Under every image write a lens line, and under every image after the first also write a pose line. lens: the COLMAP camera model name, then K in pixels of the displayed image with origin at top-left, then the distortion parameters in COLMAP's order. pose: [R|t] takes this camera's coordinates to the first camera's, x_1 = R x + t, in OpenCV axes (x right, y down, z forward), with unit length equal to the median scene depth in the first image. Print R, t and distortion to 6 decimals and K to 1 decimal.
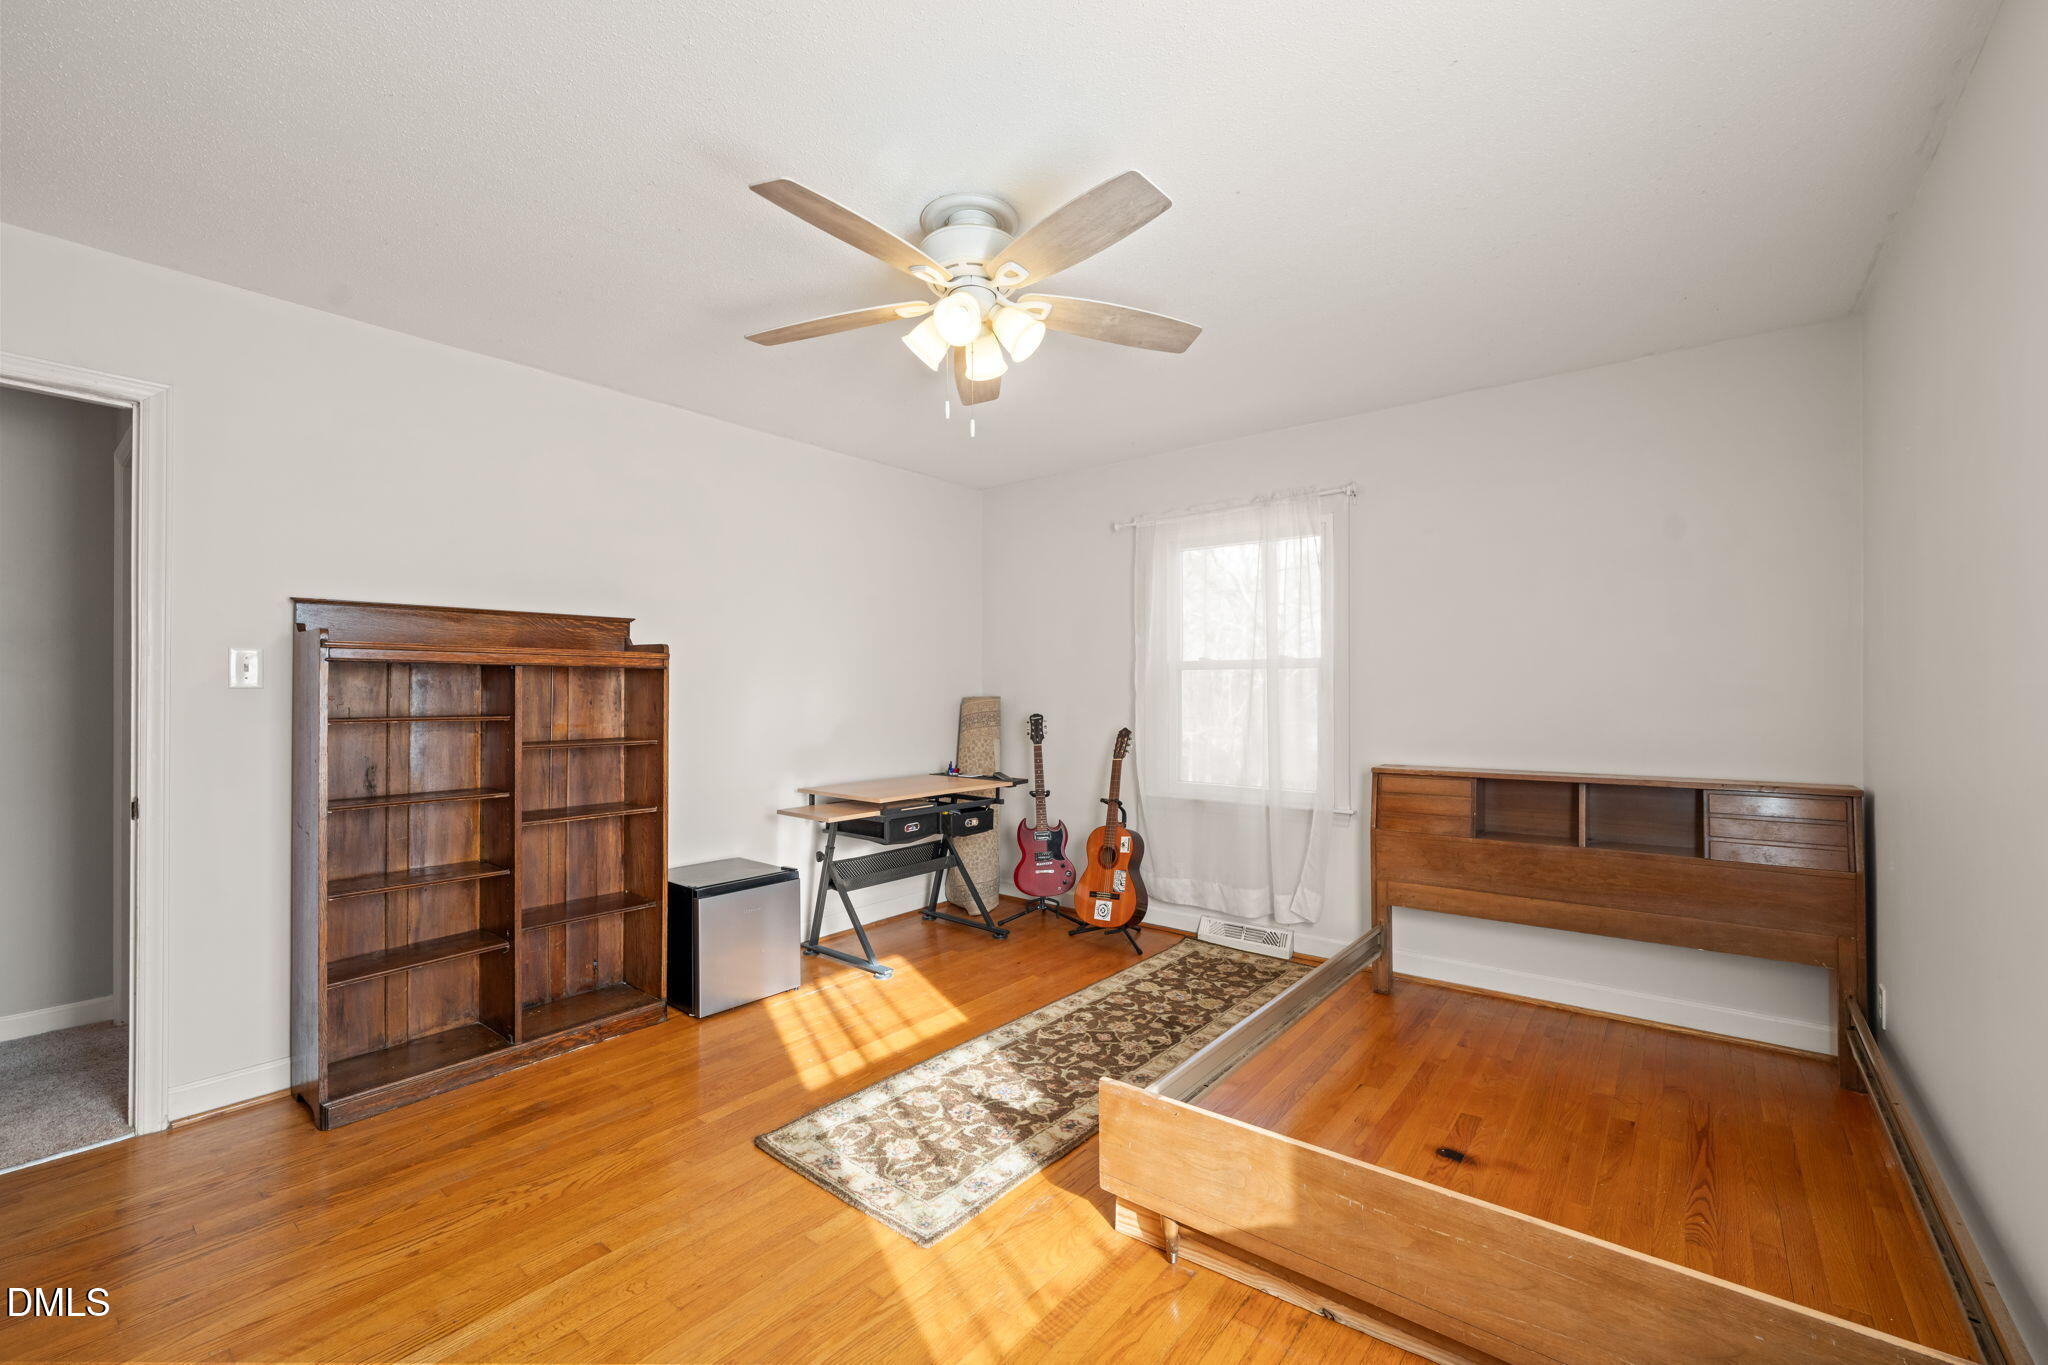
lens RADIAL K [[851.3, 0, 1019.9], [0, 851.3, 682.5], [0, 0, 1]] dist [-0.001948, -0.000307]
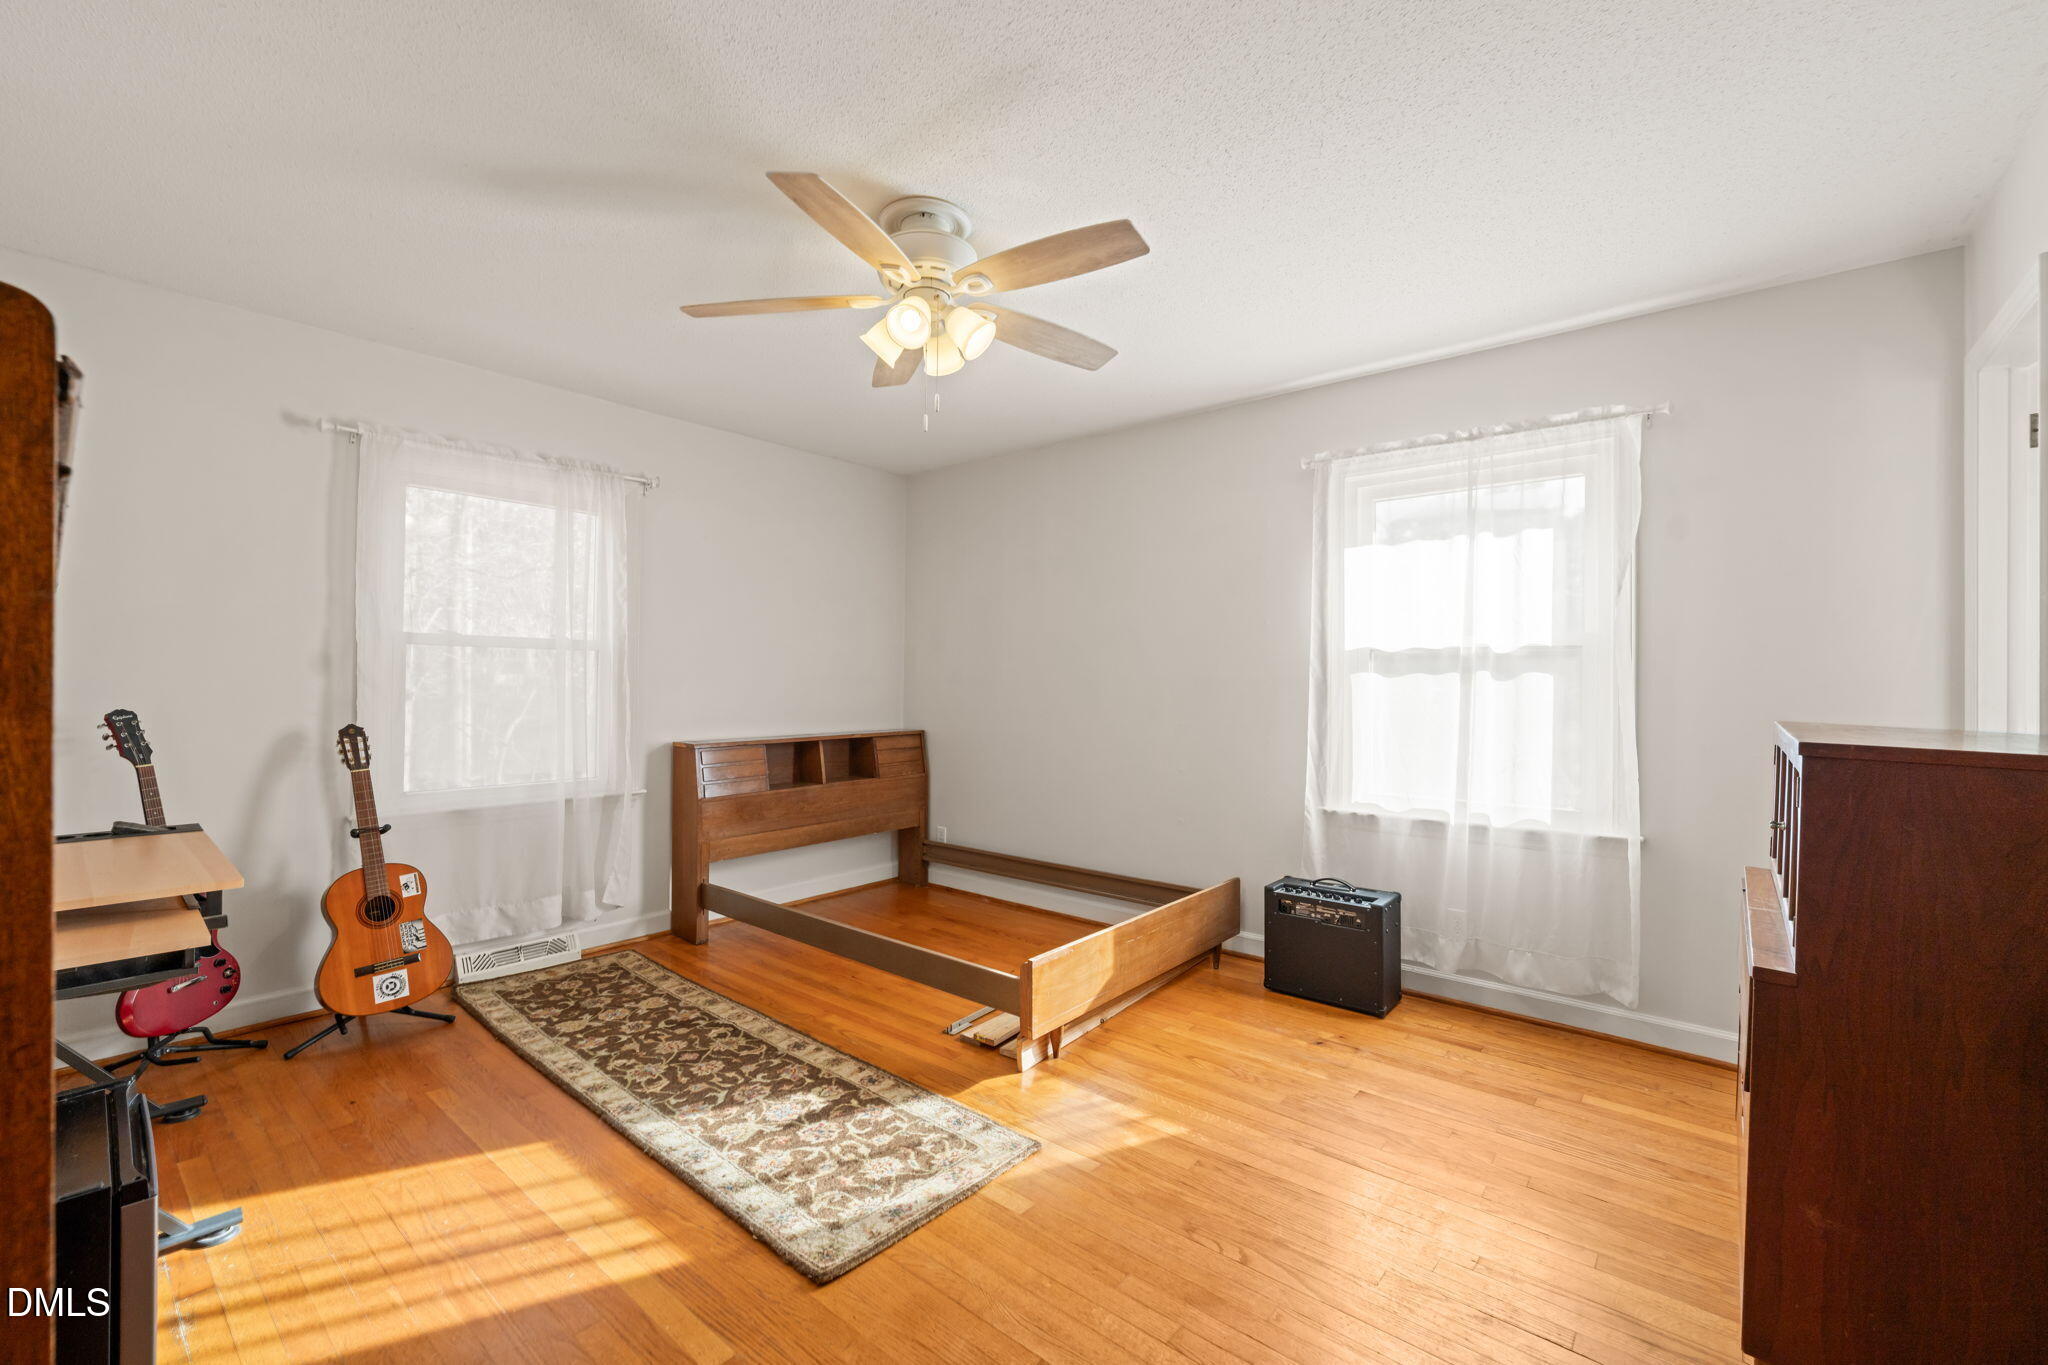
lens RADIAL K [[889.4, 0, 1019.8], [0, 889.4, 683.1], [0, 0, 1]] dist [-0.003062, 0.000427]
pose [[-0.004825, -0.003330, 0.999983, -0.796656], [-0.017138, 0.999848, 0.003247, 0.009570], [-0.999841, -0.017122, -0.004882, 0.620675]]
